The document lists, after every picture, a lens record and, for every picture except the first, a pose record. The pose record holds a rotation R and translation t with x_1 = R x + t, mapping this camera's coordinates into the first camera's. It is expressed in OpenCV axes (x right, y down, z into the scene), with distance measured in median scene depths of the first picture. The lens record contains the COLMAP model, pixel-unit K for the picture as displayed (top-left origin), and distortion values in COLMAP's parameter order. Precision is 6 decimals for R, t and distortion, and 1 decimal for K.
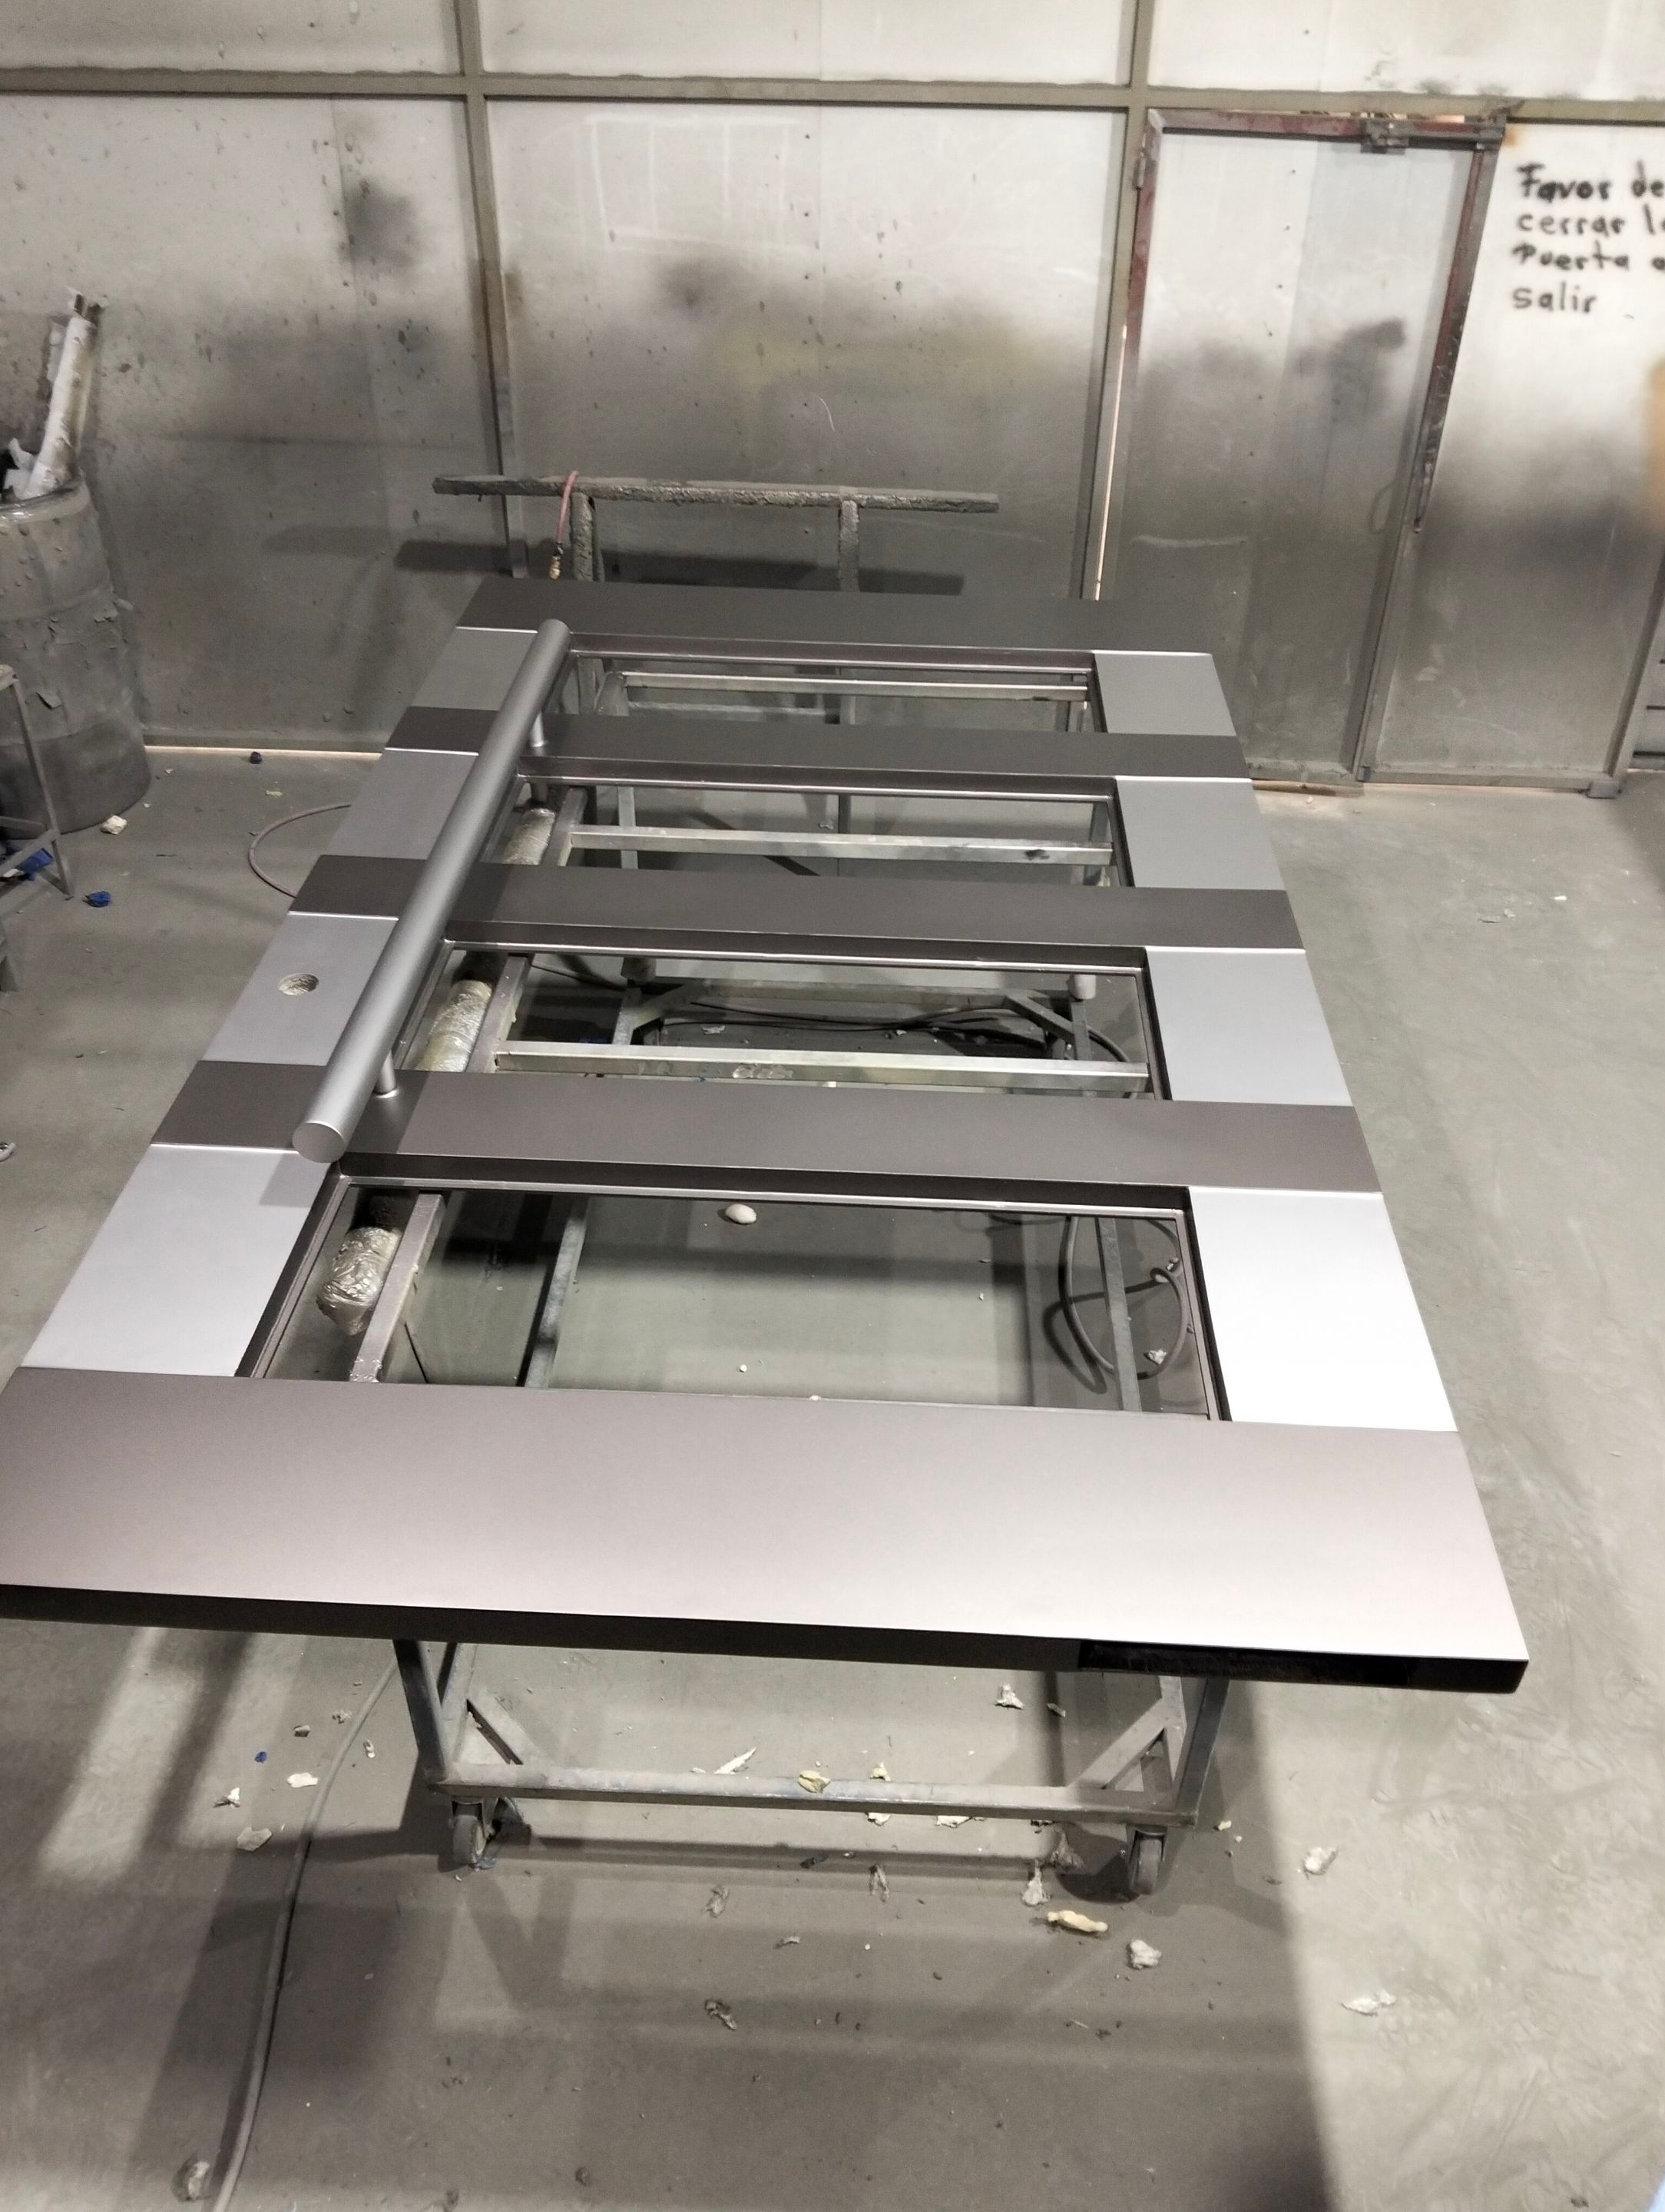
lens RADIAL K [[1784.6, 0, 845.7], [0, 1784.6, 1106.3], [0, 0, 1]] dist [0.065062, -0.001366]
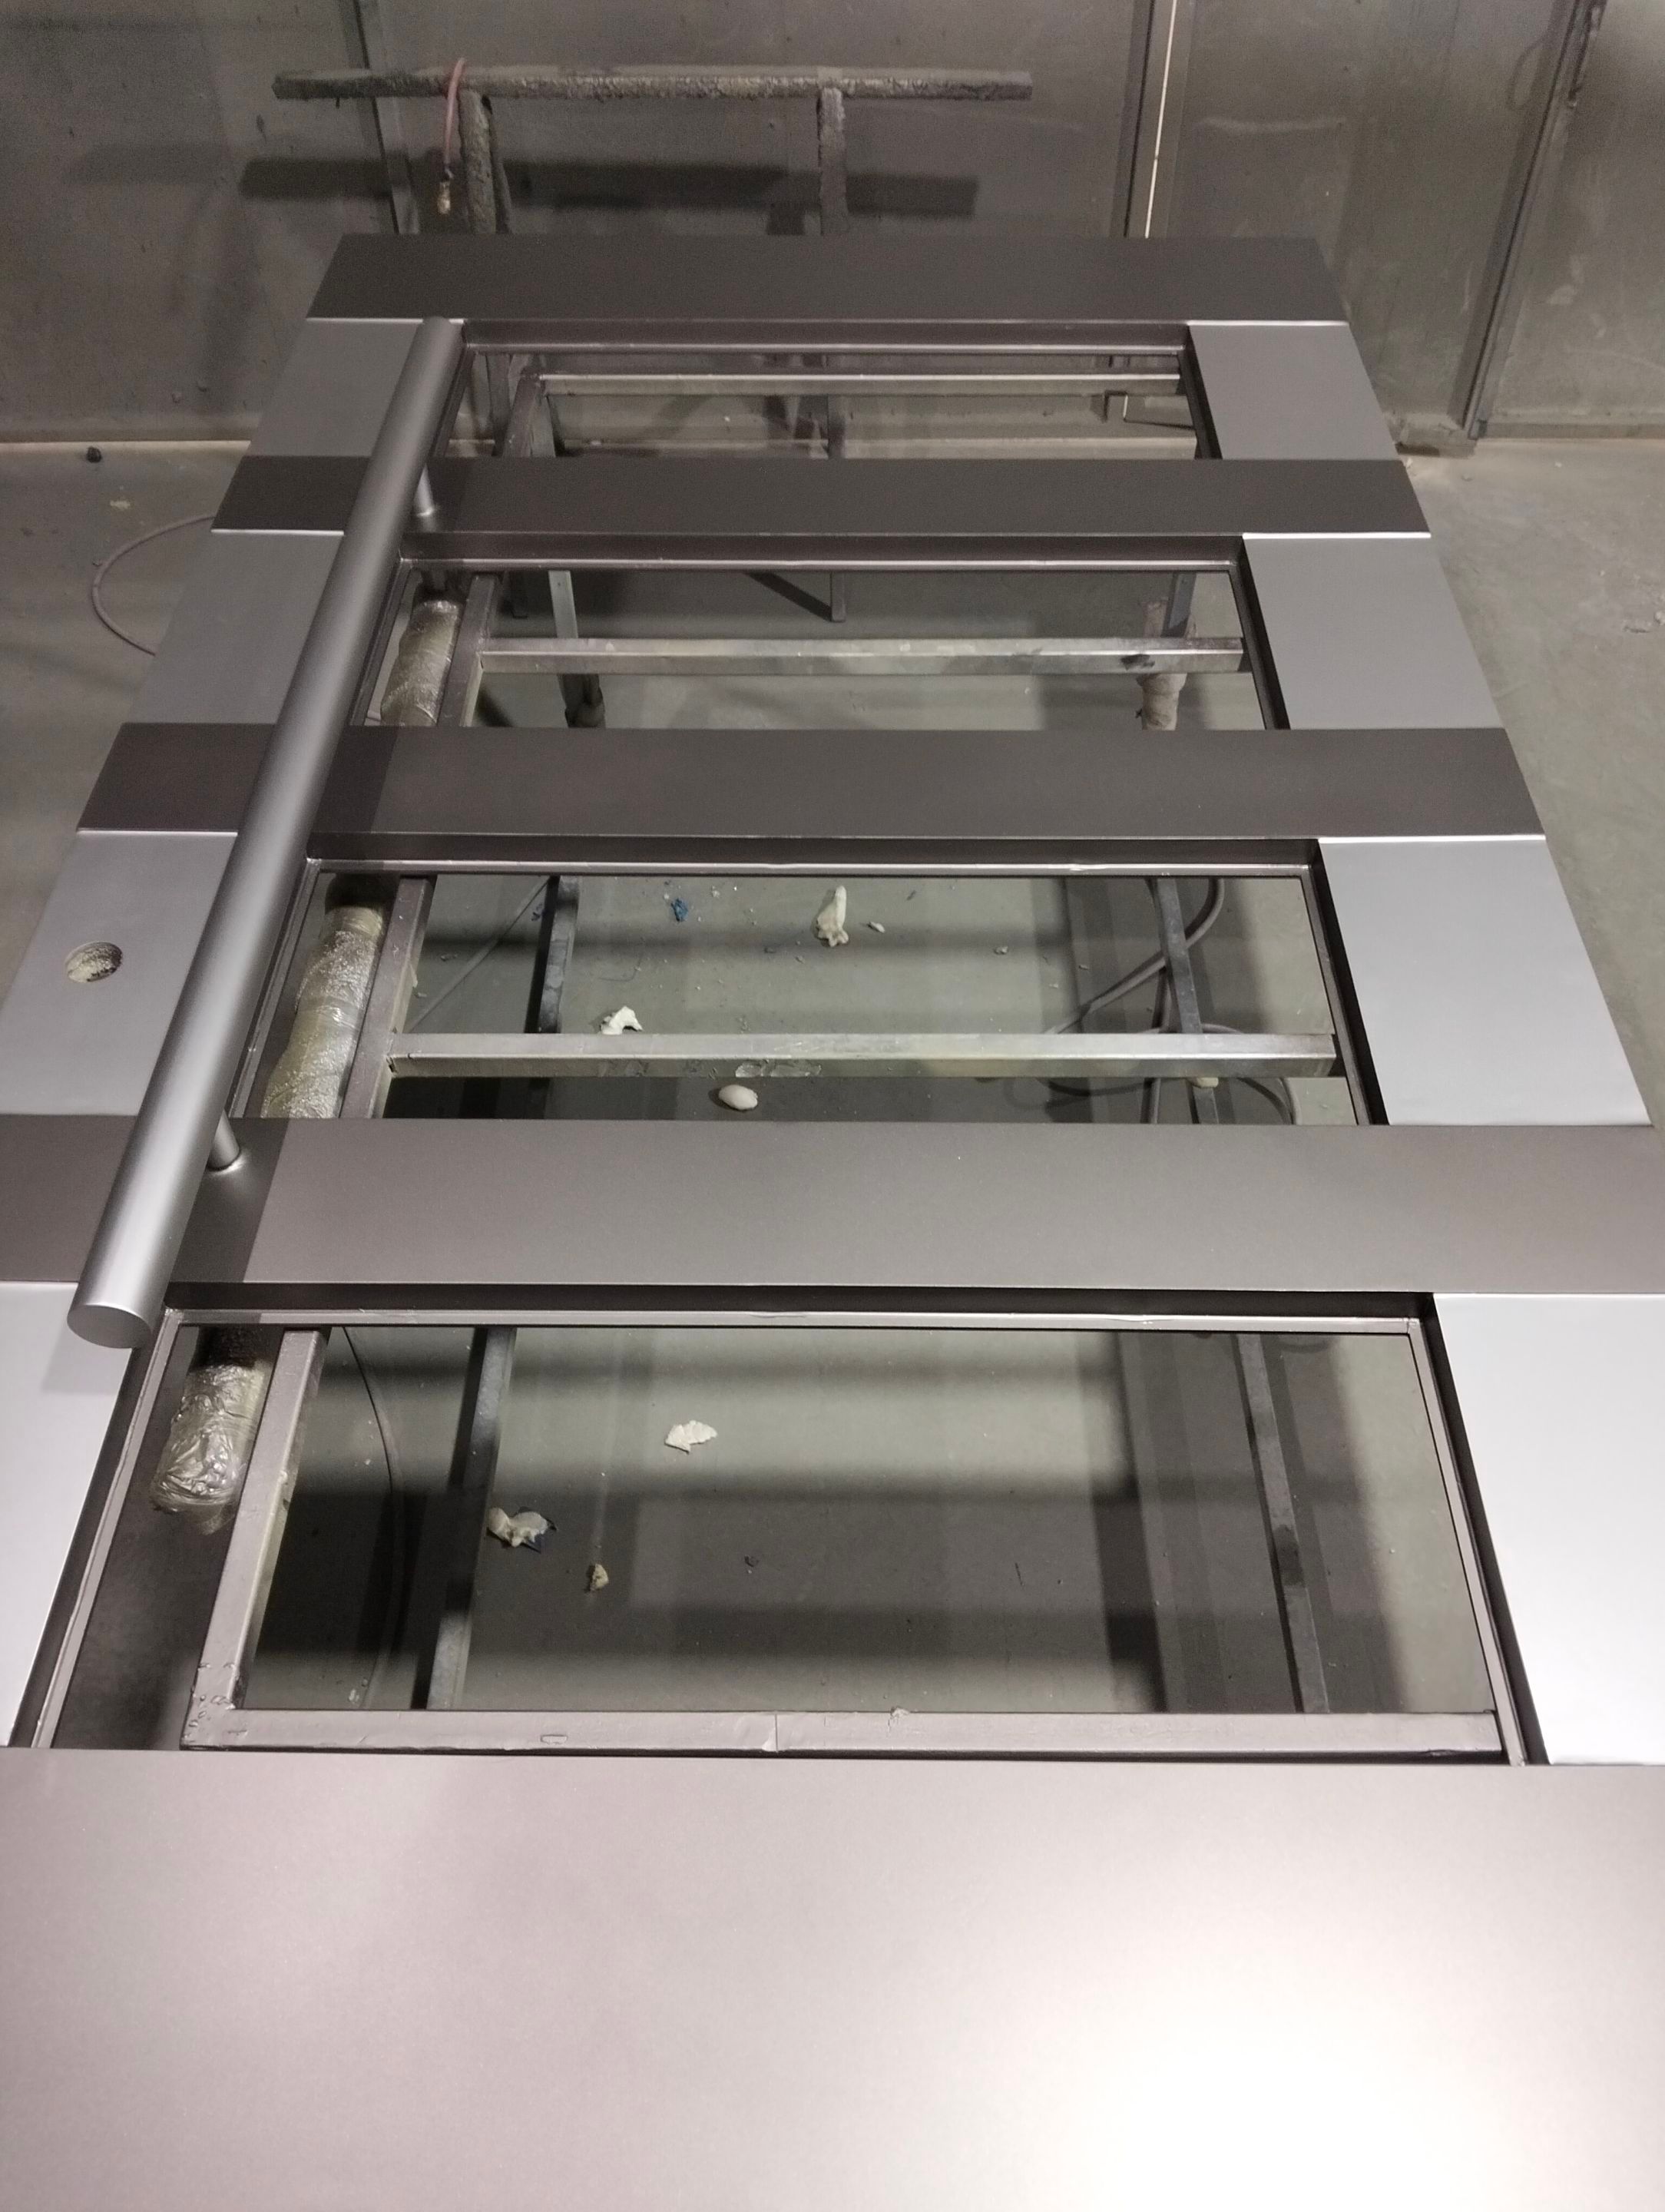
lens RADIAL K [[1799.9, 0, 832.5], [0, 1799.9, 1106.0], [0, 0, 1]] dist [0.001399, -0.016445]
pose [[0.999313, -0.036785, 0.004499, -0.016515], [0.034905, 0.975056, 0.219199, -0.088742], [-0.012450, -0.218891, 0.975670, 0.180854]]
